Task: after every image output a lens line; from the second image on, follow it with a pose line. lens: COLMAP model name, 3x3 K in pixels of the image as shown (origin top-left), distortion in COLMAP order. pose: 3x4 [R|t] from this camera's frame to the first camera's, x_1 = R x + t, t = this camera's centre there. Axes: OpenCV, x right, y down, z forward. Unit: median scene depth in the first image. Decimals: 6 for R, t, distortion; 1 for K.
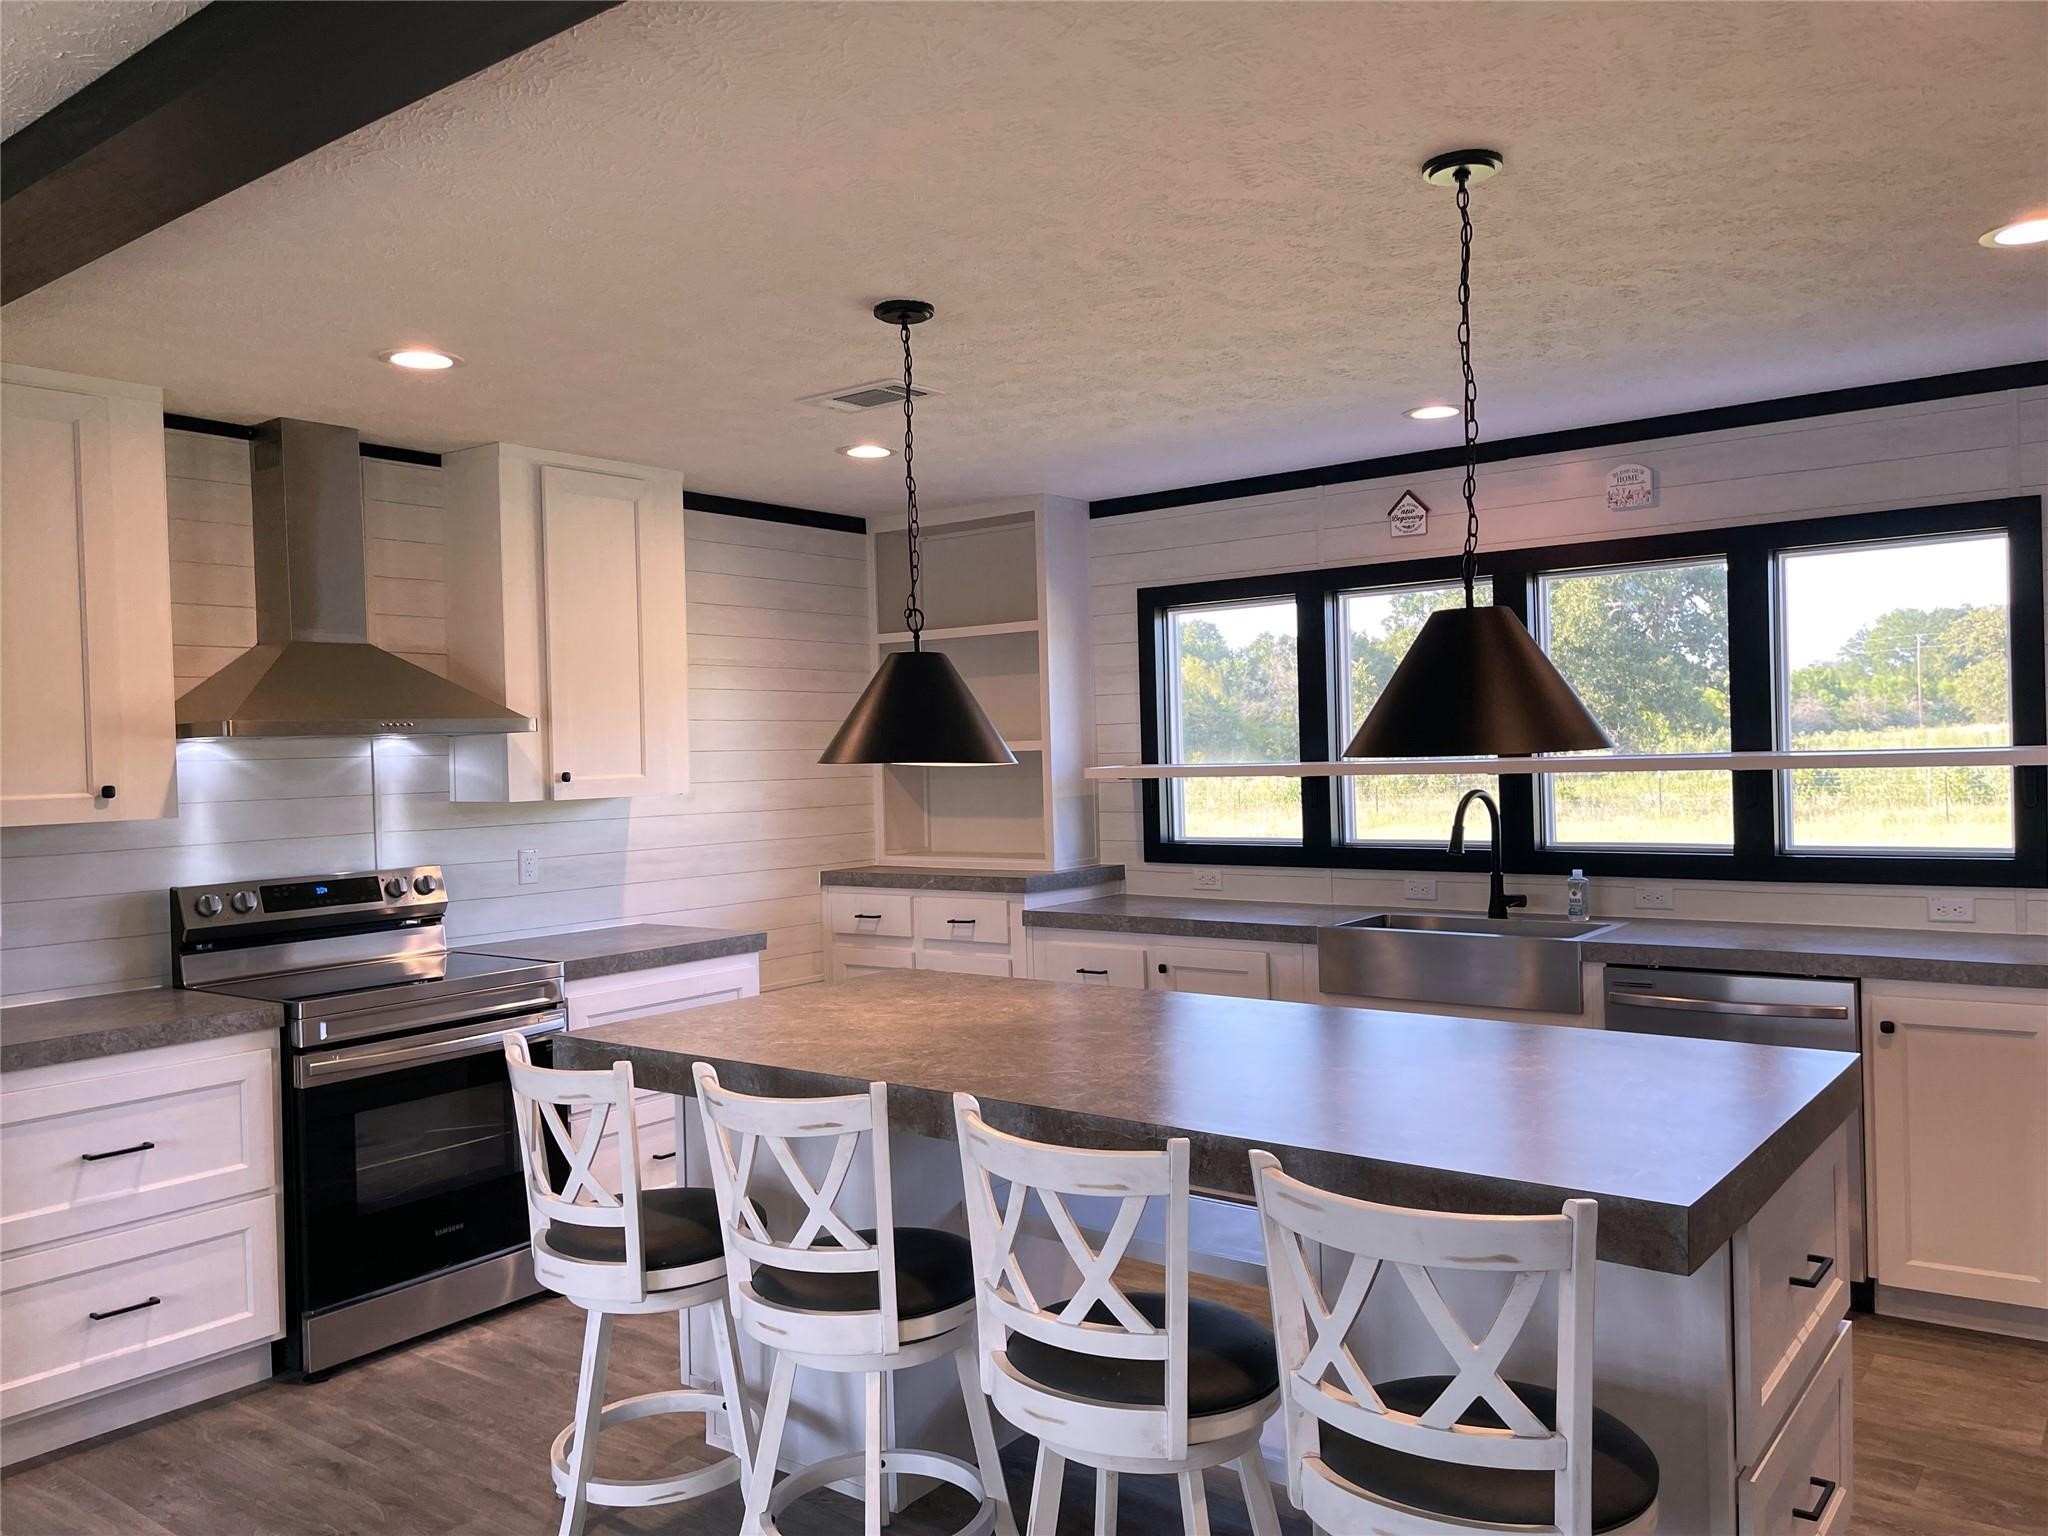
lens RADIAL K [[1529.5, 0, 1024.0], [0, 1529.5, 768.0], [0, 0, 1]] dist [0.003016, 0.001027]
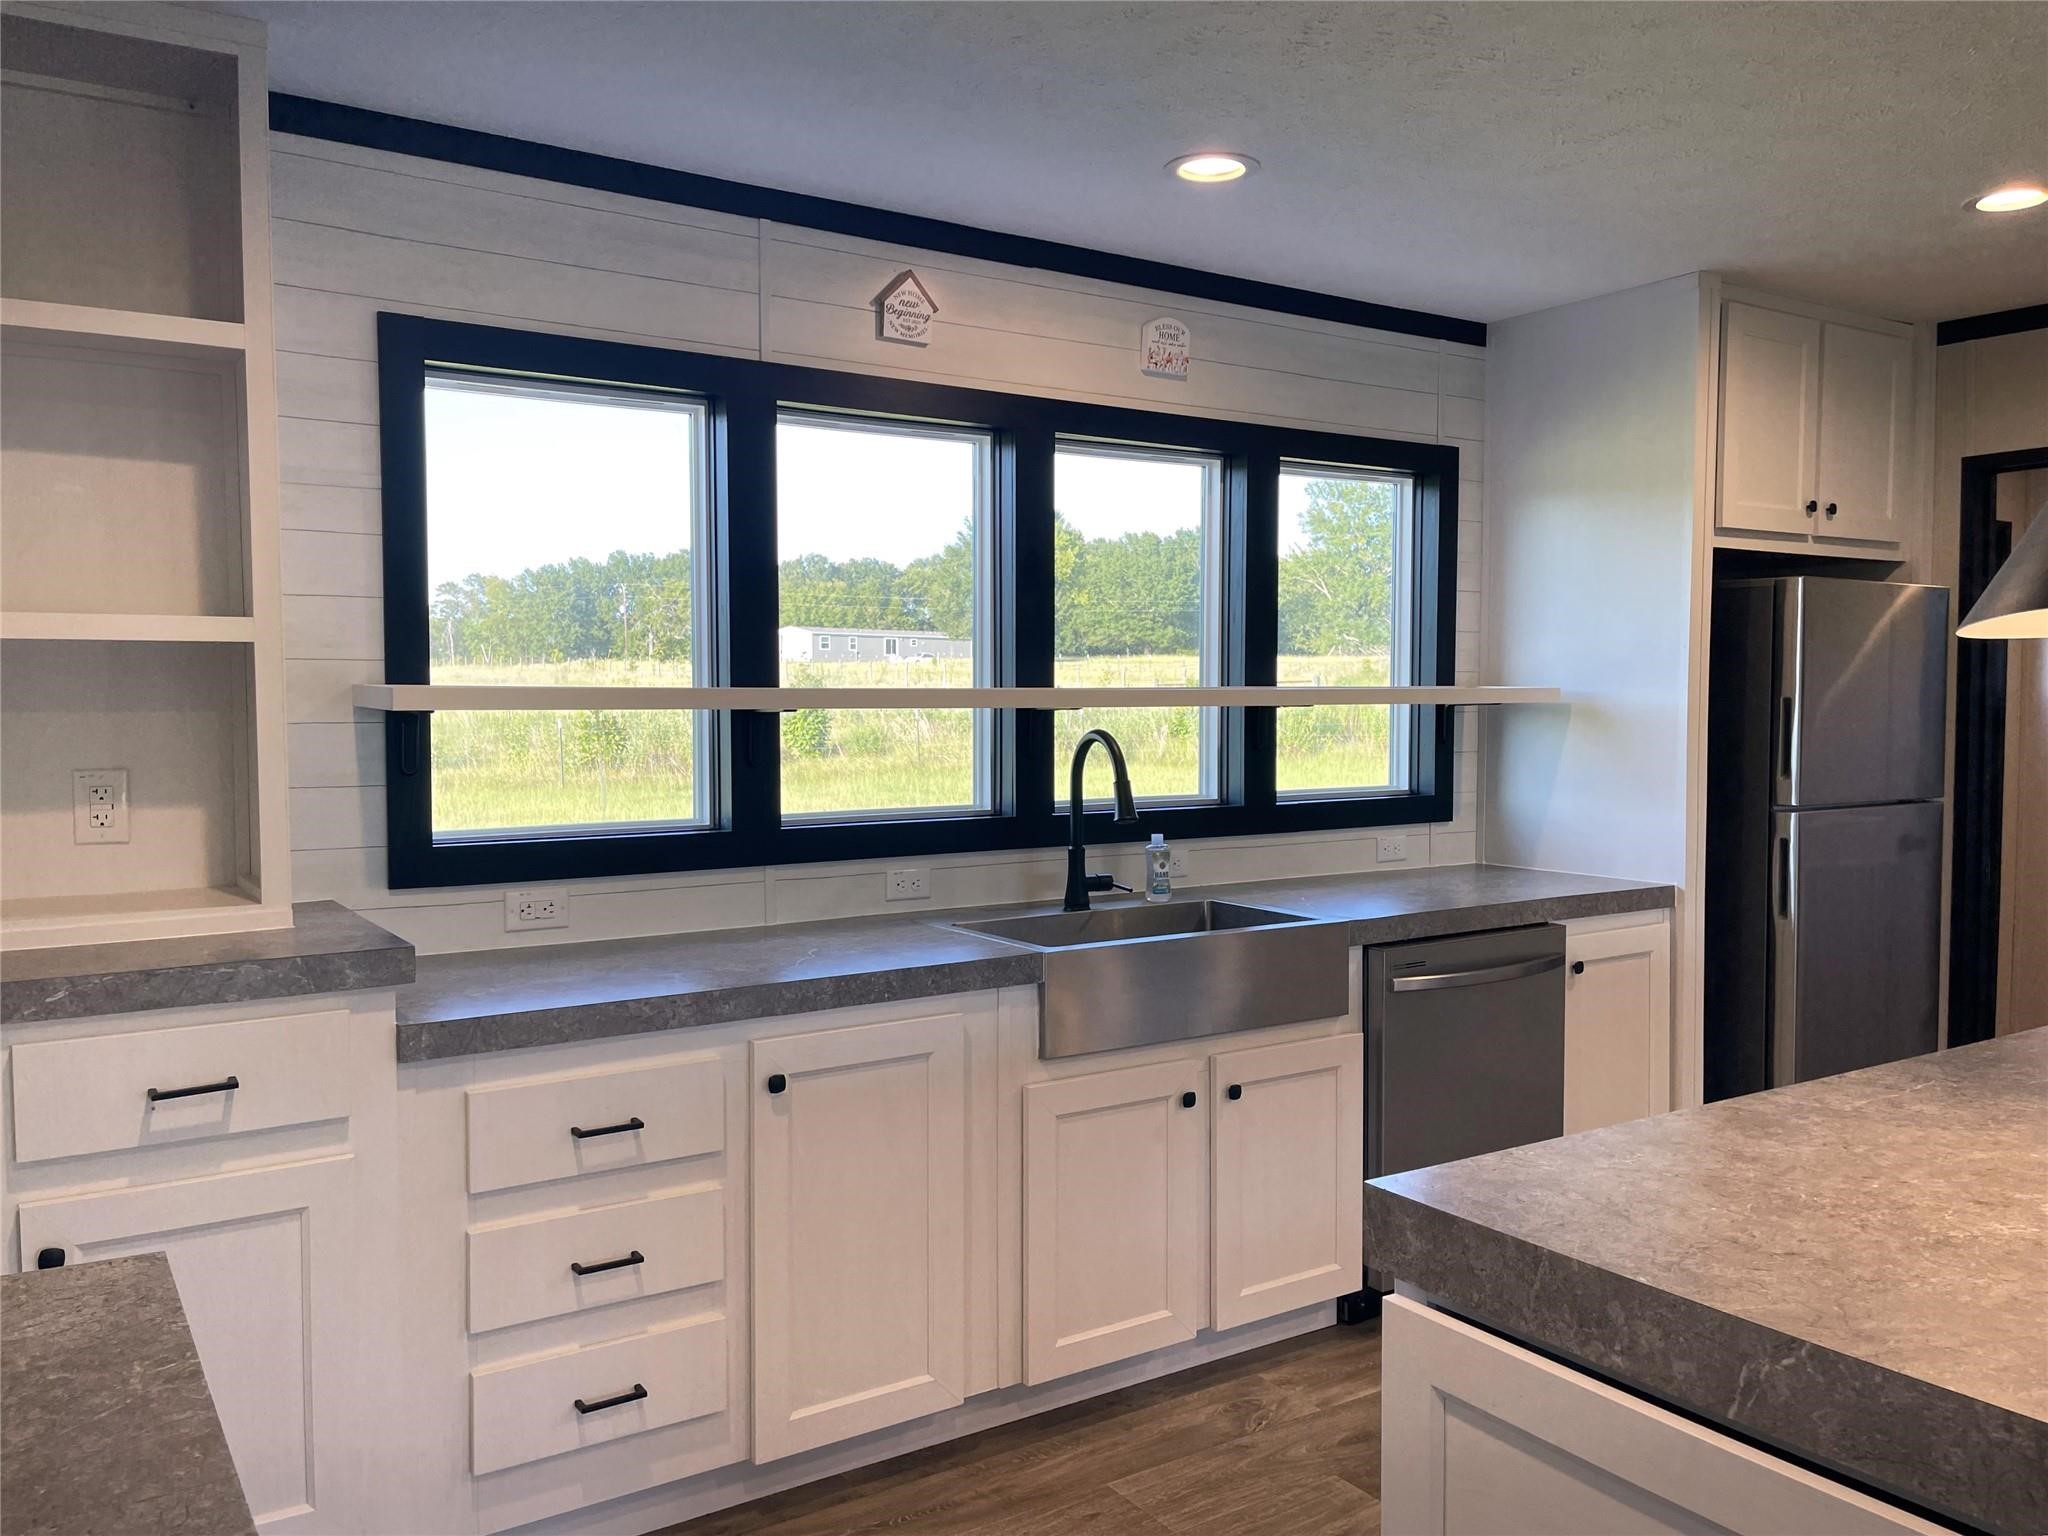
lens RADIAL K [[1561.5, 0, 1024.0], [0, 1561.5, 768.0], [0, 0, 1]] dist [0.027431, 0.000397]
pose [[0.320067, -0.026037, 0.947037, -0.368127], [-0.006169, 0.999544, 0.029566, 0.009349], [-0.947375, -0.015306, 0.319760, 0.739767]]
